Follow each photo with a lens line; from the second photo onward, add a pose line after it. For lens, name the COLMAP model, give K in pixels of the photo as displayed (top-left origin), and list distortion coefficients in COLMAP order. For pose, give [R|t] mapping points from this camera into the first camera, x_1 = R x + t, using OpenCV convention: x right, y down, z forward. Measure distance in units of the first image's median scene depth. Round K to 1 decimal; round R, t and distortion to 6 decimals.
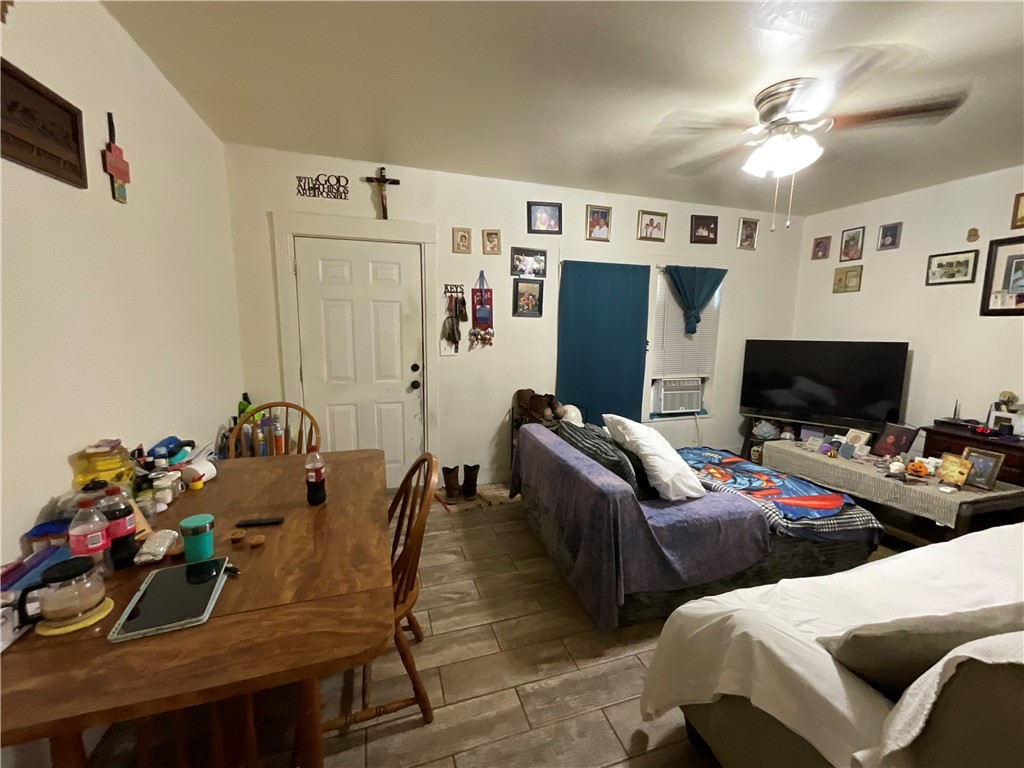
lens RADIAL K [[412.7, 0, 512.5], [0, 412.7, 380.9], [0, 0, 1]] dist [-0.001650, -0.000164]
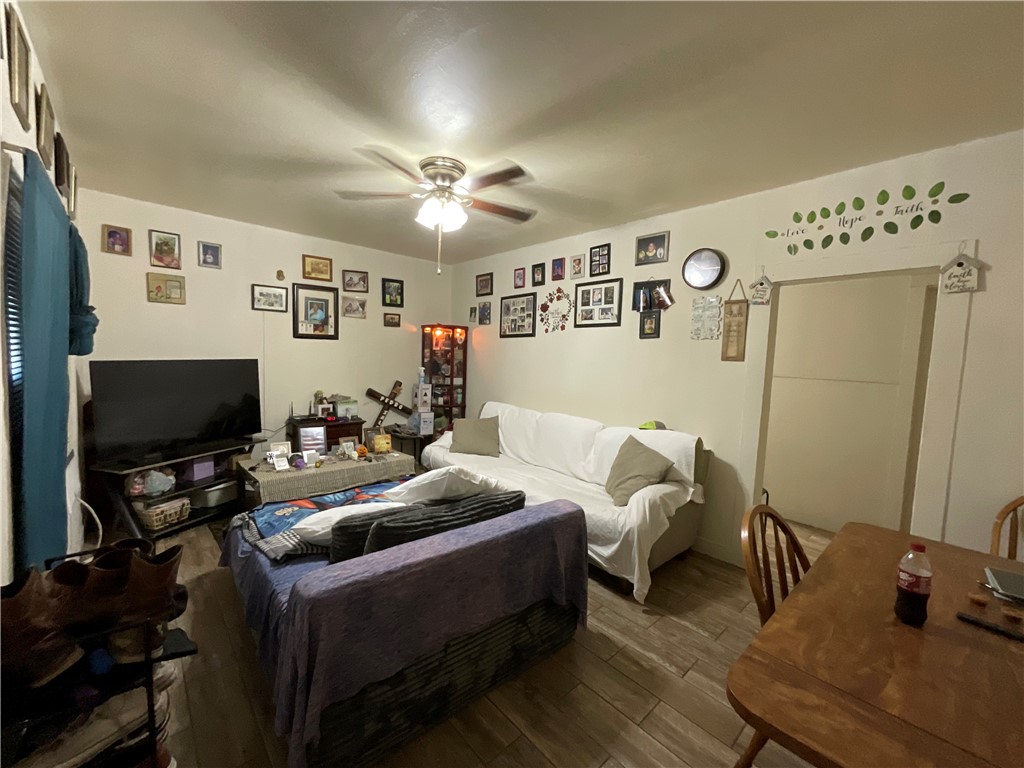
lens RADIAL K [[412.7, 0, 511.3], [0, 412.7, 382.4], [0, 0, 1]] dist [-0.001650, -0.000164]
pose [[-0.405886, -0.088503, 0.909628, -0.395871], [0.082547, 0.987682, 0.132931, -0.135853], [-0.910188, 0.129042, -0.393581, 0.908058]]
